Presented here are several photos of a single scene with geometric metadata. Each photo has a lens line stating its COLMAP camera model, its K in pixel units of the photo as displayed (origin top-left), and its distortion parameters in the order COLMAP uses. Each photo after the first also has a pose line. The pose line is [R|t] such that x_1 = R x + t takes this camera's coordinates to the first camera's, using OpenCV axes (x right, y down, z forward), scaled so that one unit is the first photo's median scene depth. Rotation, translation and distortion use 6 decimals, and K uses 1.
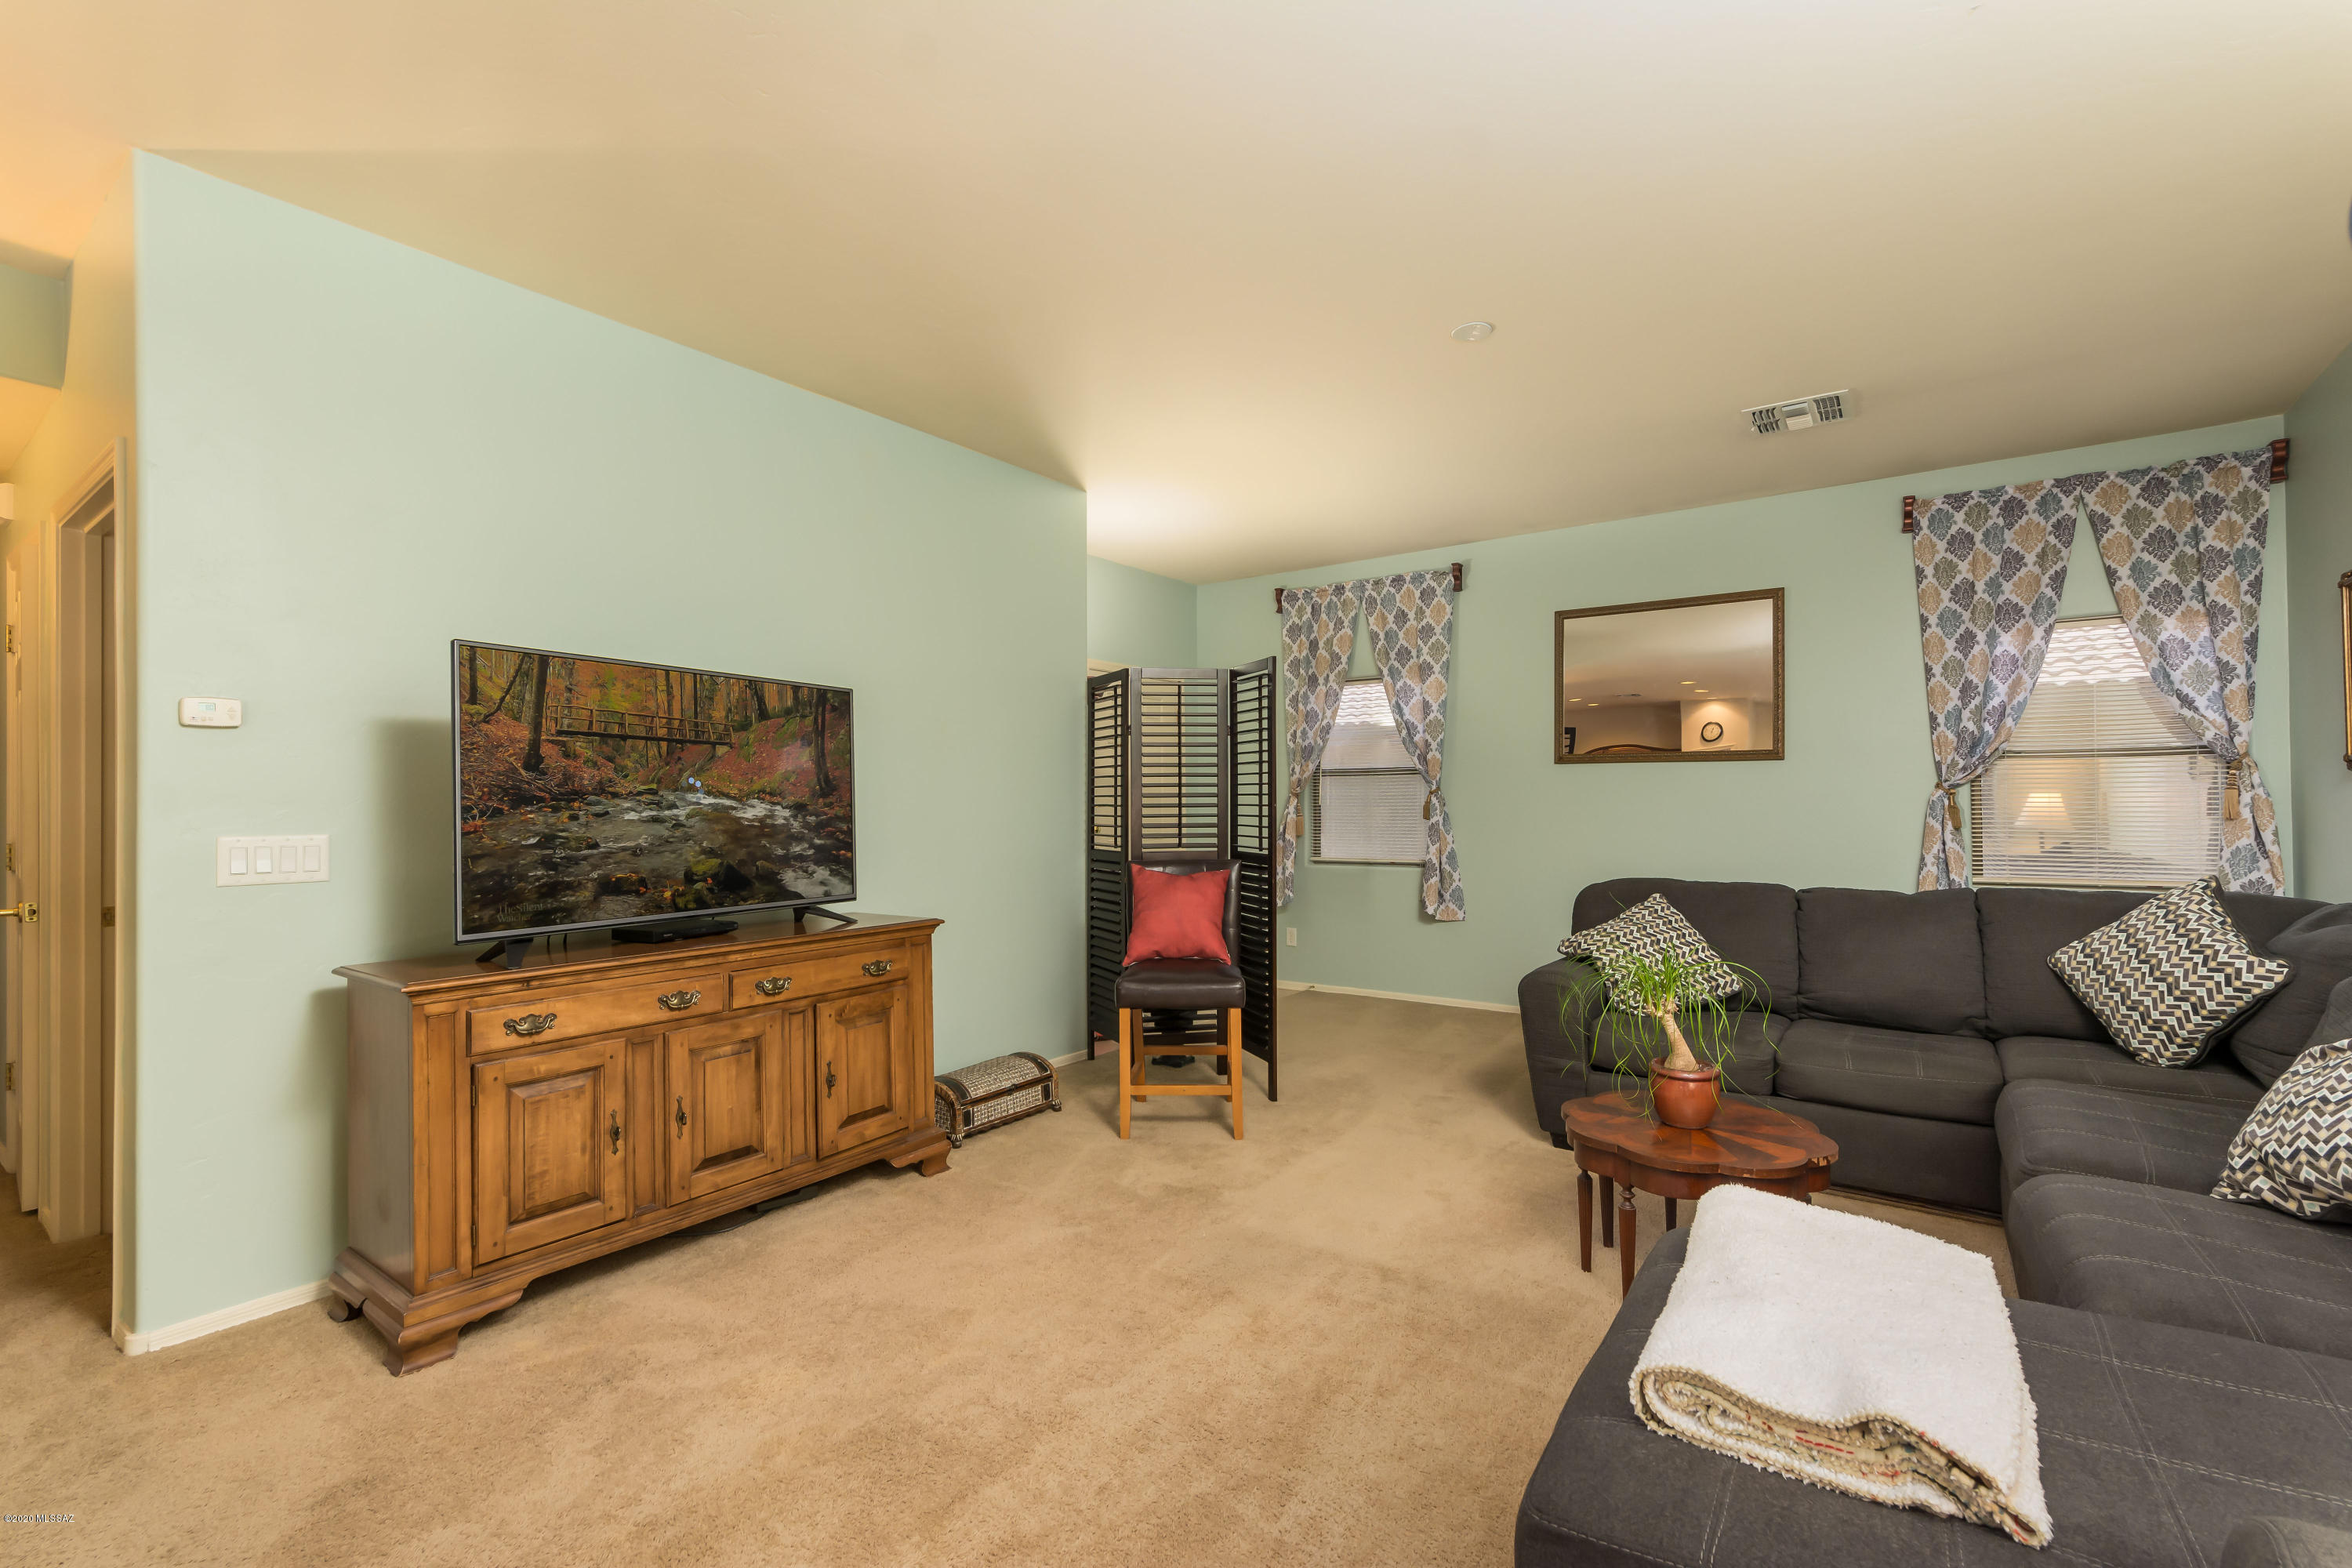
lens RADIAL K [[1024.0, 0, 1181.6], [0, 1024.0, 786.1], [0, 0, 1]] dist [-0.003091, 0.002213]
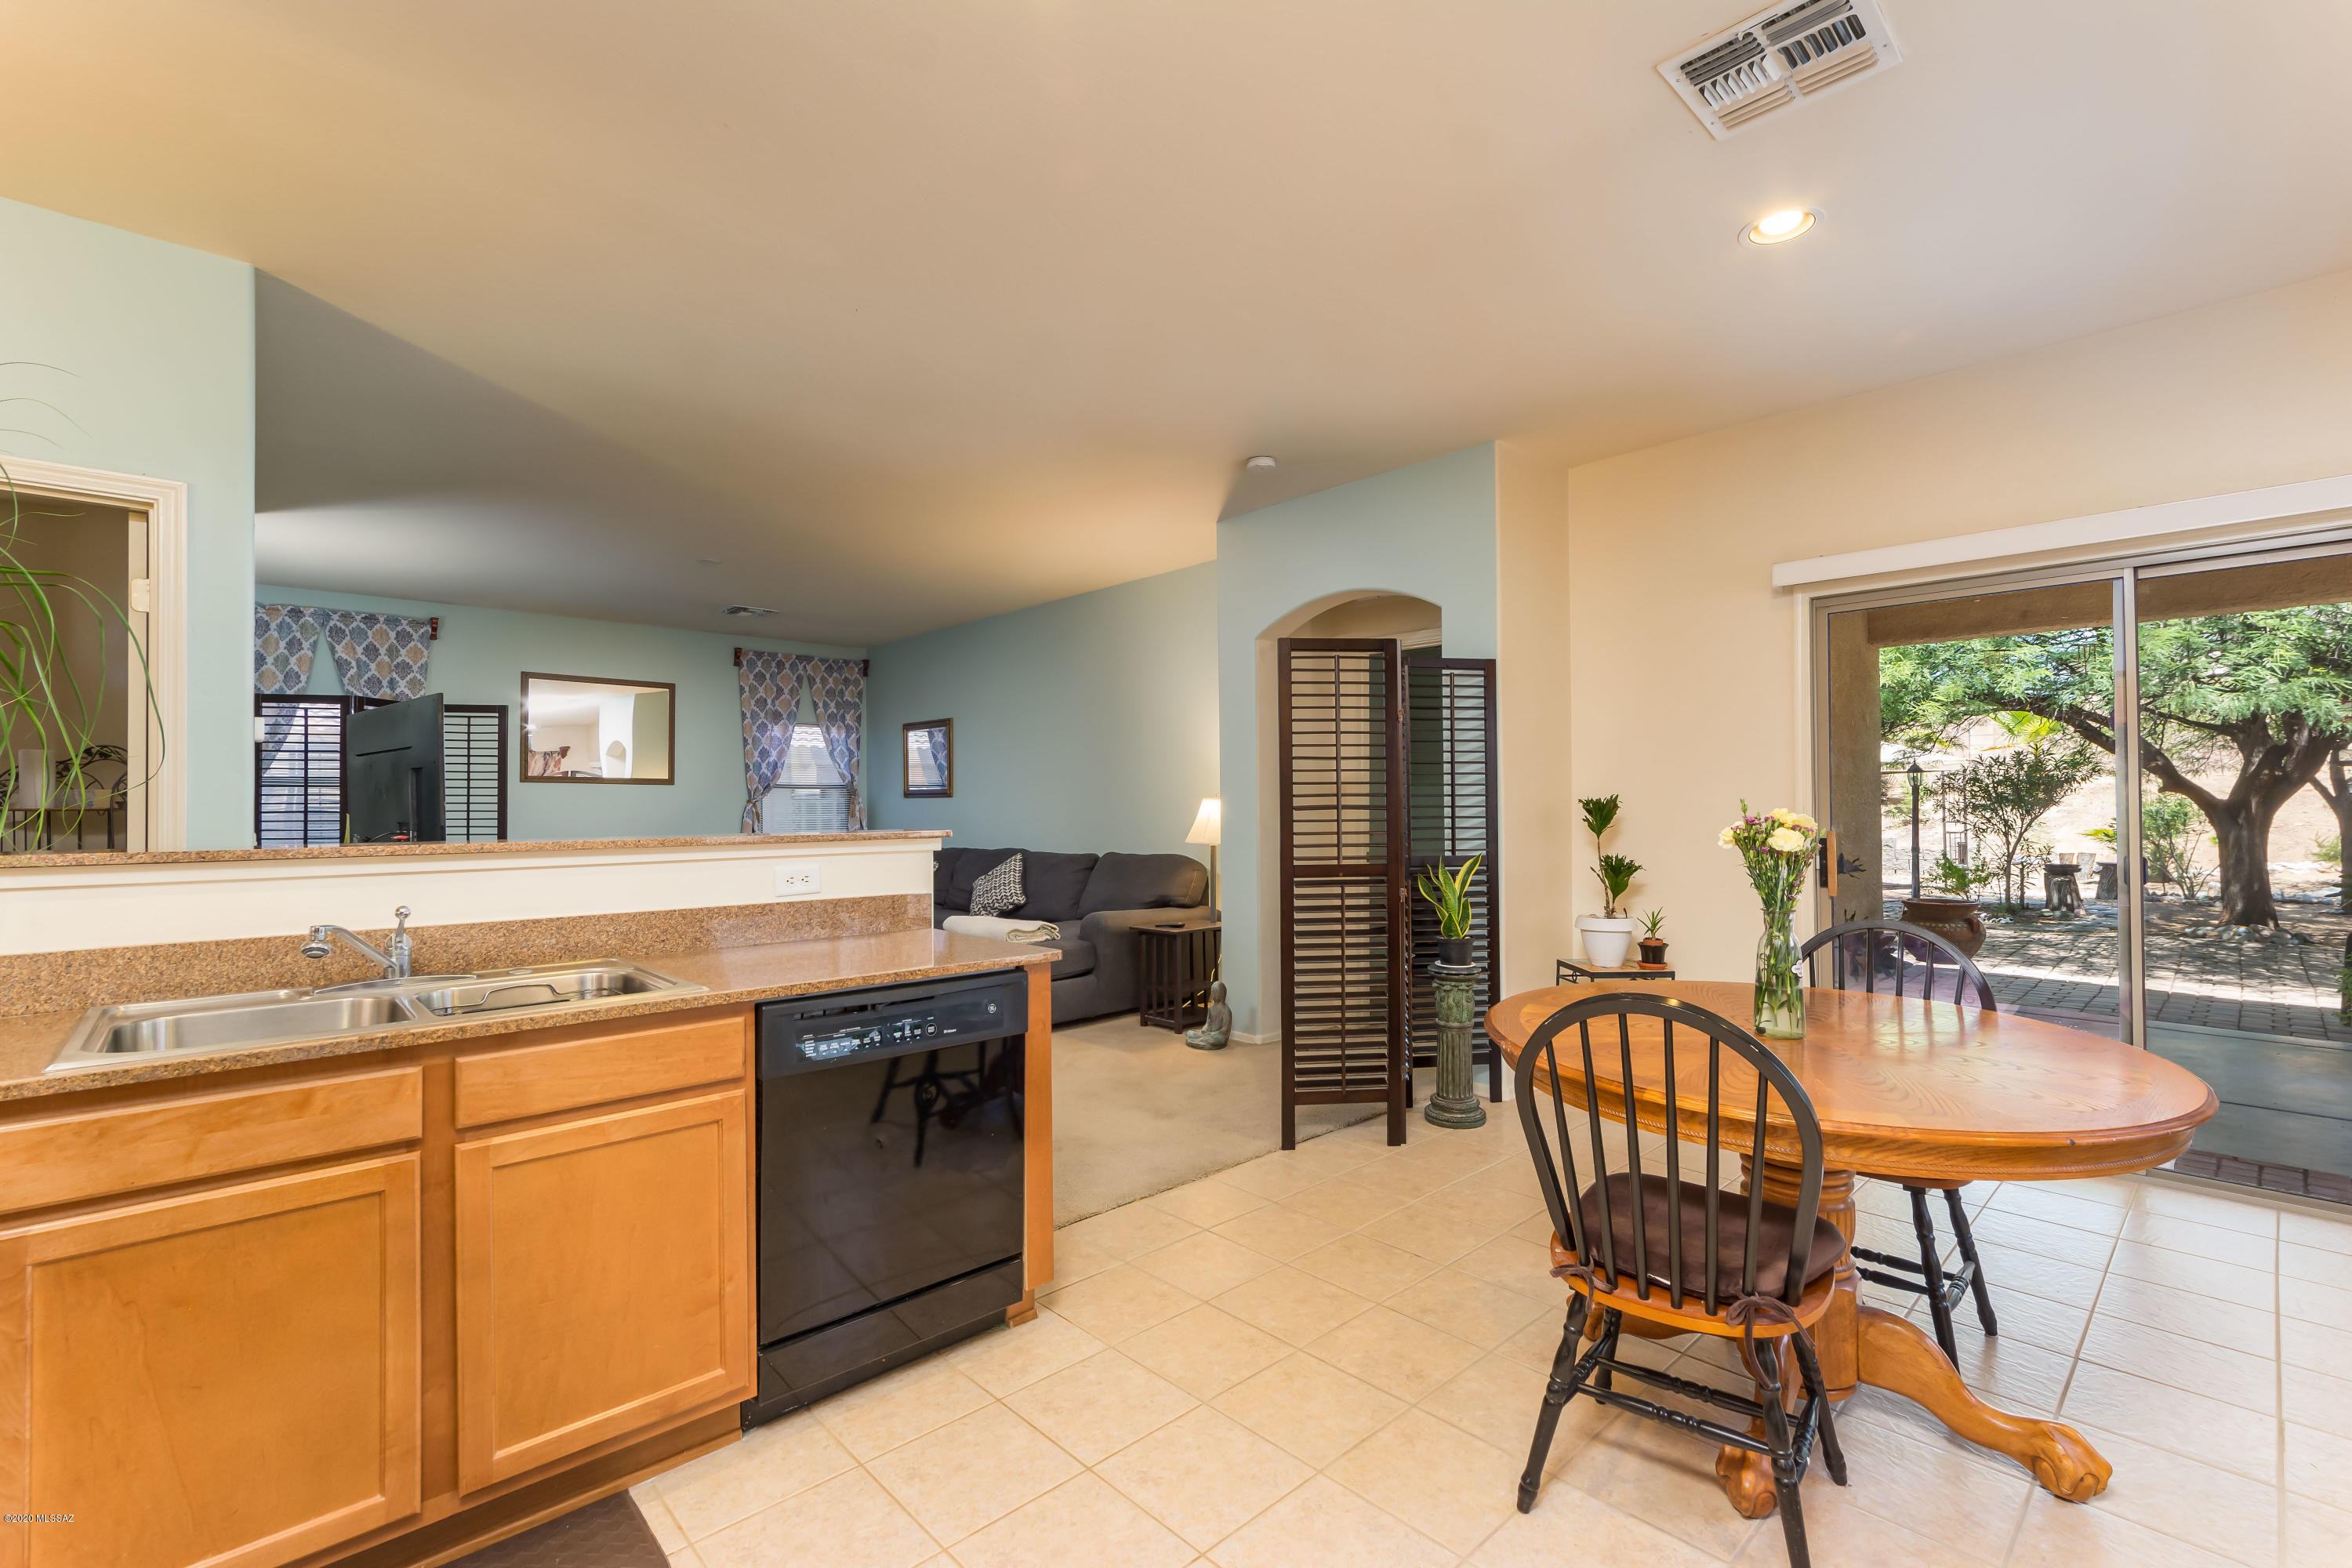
lens RADIAL K [[1024.0, 0, 1170.8], [0, 1024.0, 794.1], [0, 0, 1]] dist [-0.003091, 0.002213]
pose [[0.195926, 0.015979, 0.980489, -1.090626], [-0.012413, 0.999828, -0.013813, 0.003046], [-0.980540, -0.009464, 0.196090, -0.169756]]
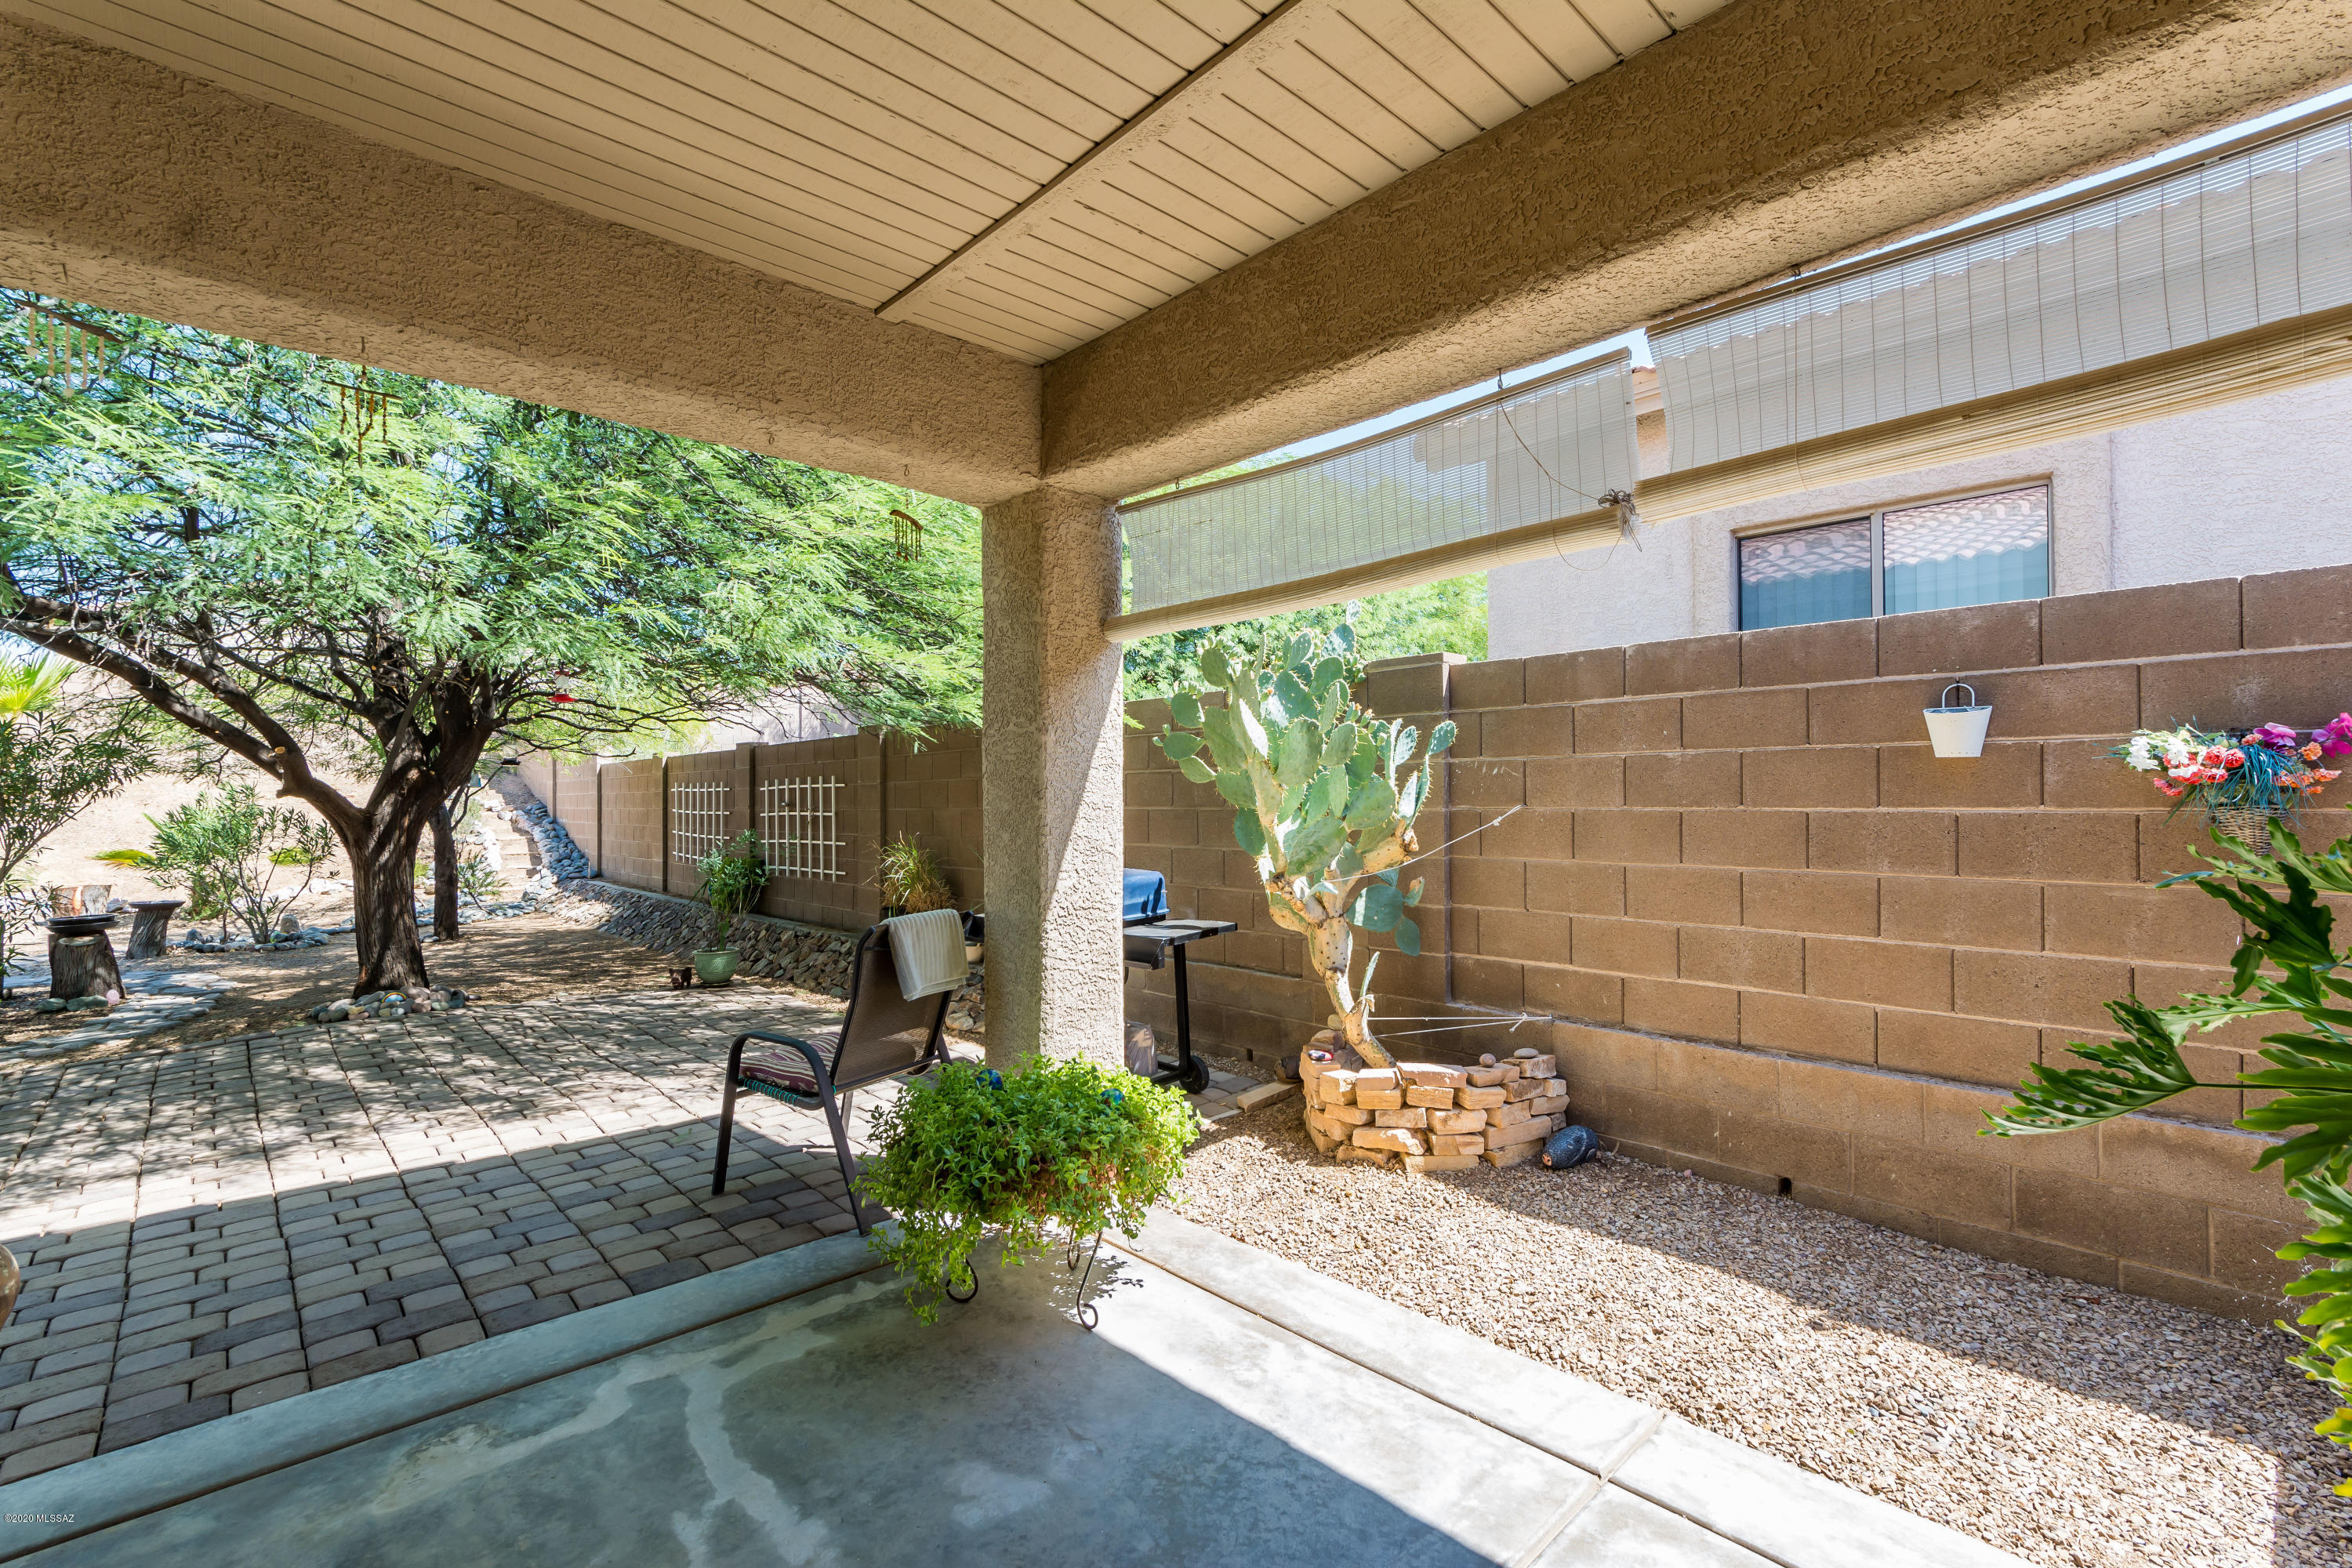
lens RADIAL K [[1024.0, 0, 1164.2], [0, 1024.0, 799.2], [0, 0, 1]] dist [-0.003091, 0.002213]
pose [[-0.980145, 0.011994, 0.197917, 0.164616], [0.007322, 0.999677, -0.024320, -0.011624], [-0.198145, -0.022388, -0.979917, -0.755845]]
